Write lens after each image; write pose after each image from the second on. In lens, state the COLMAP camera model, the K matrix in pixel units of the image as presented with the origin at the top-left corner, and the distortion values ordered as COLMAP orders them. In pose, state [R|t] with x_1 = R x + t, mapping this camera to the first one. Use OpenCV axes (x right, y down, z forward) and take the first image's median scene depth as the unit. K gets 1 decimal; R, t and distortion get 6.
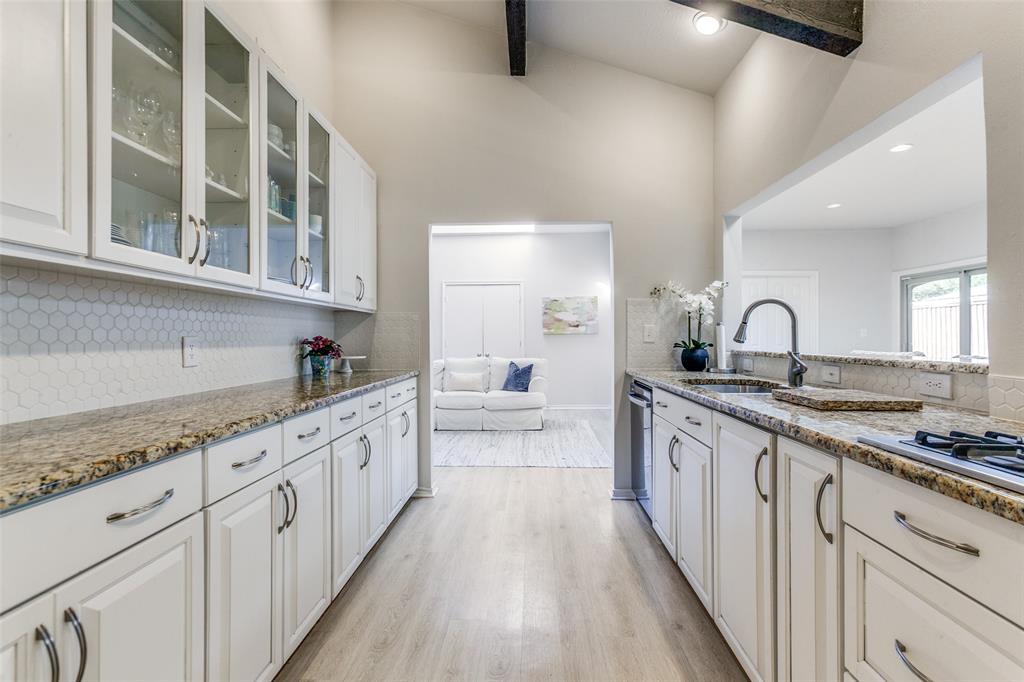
lens RADIAL K [[459.0, 0, 514.7], [0, 459.0, 336.5], [0, 0, 1]] dist [0.001170, 0.000691]
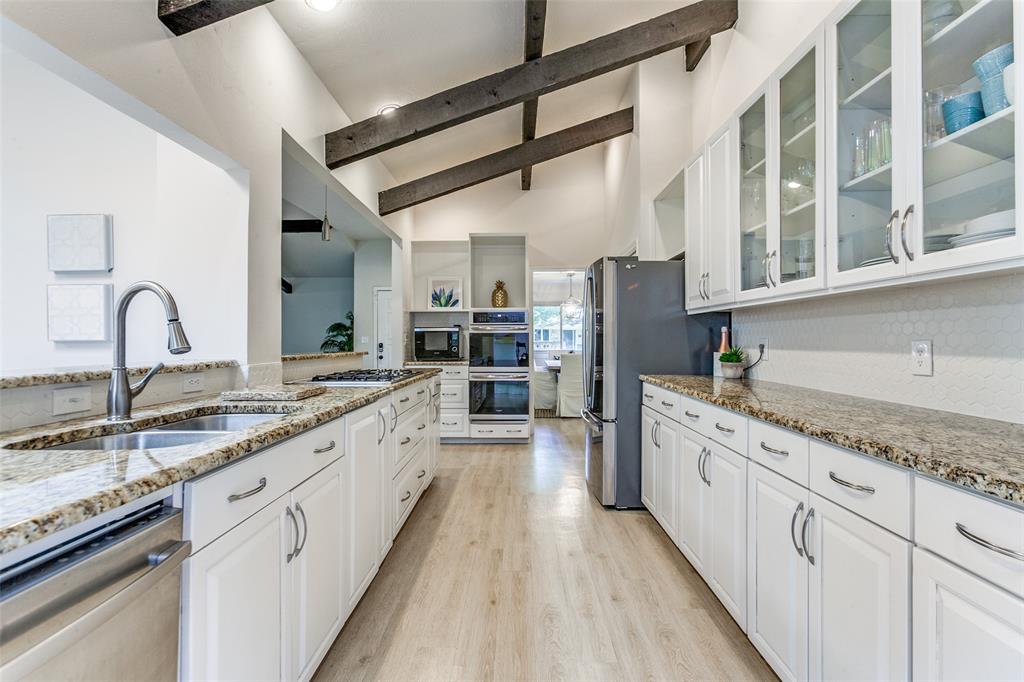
lens RADIAL K [[459.0, 0, 514.7], [0, 459.0, 336.5], [0, 0, 1]] dist [0.001170, 0.000691]
pose [[-0.999517, 0.003226, -0.030899, 0.050887], [0.003570, 0.999932, -0.011075, -0.000235], [0.030861, -0.011180, -0.999461, 1.160123]]
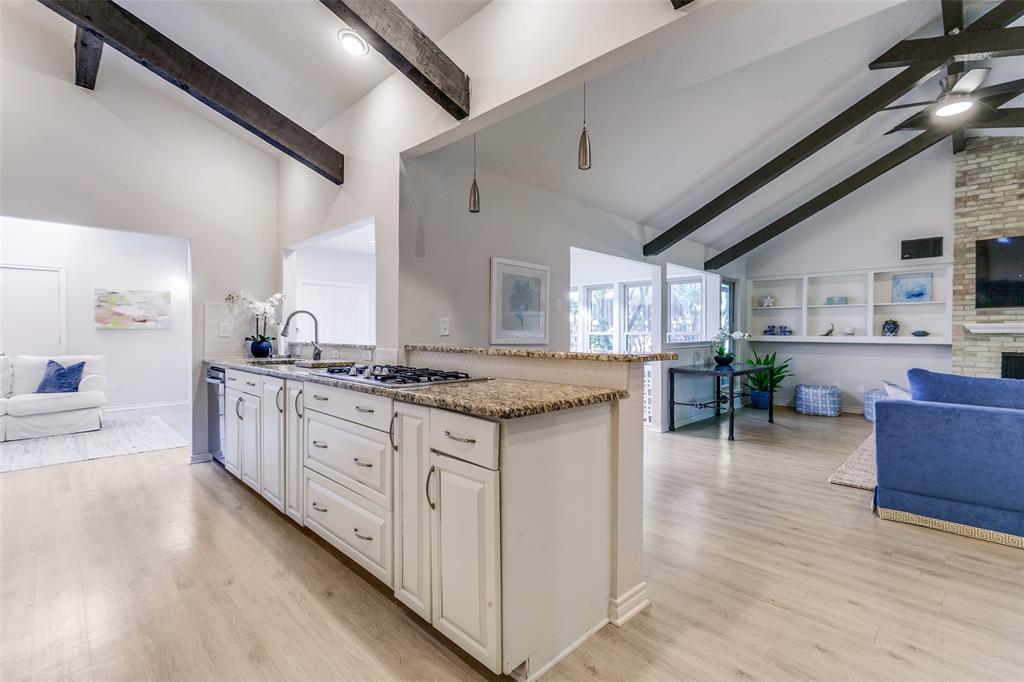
lens RADIAL K [[459.0, 0, 514.7], [0, 459.0, 336.5], [0, 0, 1]] dist [0.001170, 0.000691]
pose [[0.674143, -0.000503, 0.738601, -0.119275], [-0.005346, 0.999970, 0.005561, 0.000228], [-0.738582, -0.007697, 0.674120, -0.510448]]
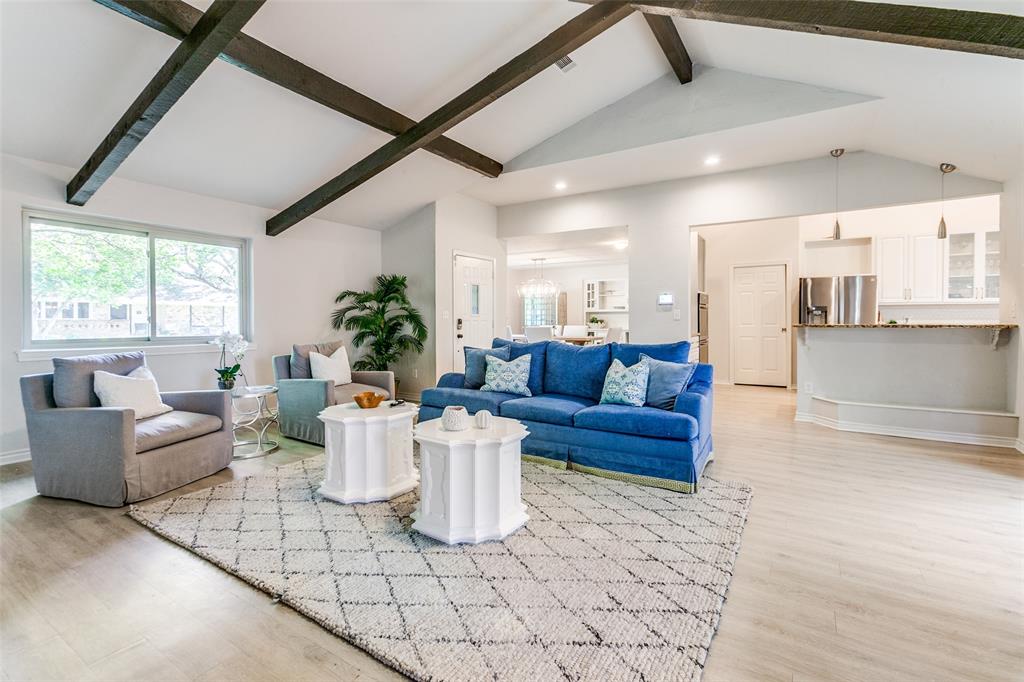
lens RADIAL K [[461.3, 0, 511.2], [0, 461.3, 318.8], [0, 0, 1]] dist [-0.000250, 0.000062]
pose [[-0.512008, -0.001168, -0.858980, 2.637332], [0.000843, 0.999998, -0.001863, 0.009451], [0.858980, -0.001678, -0.512006, -0.229707]]
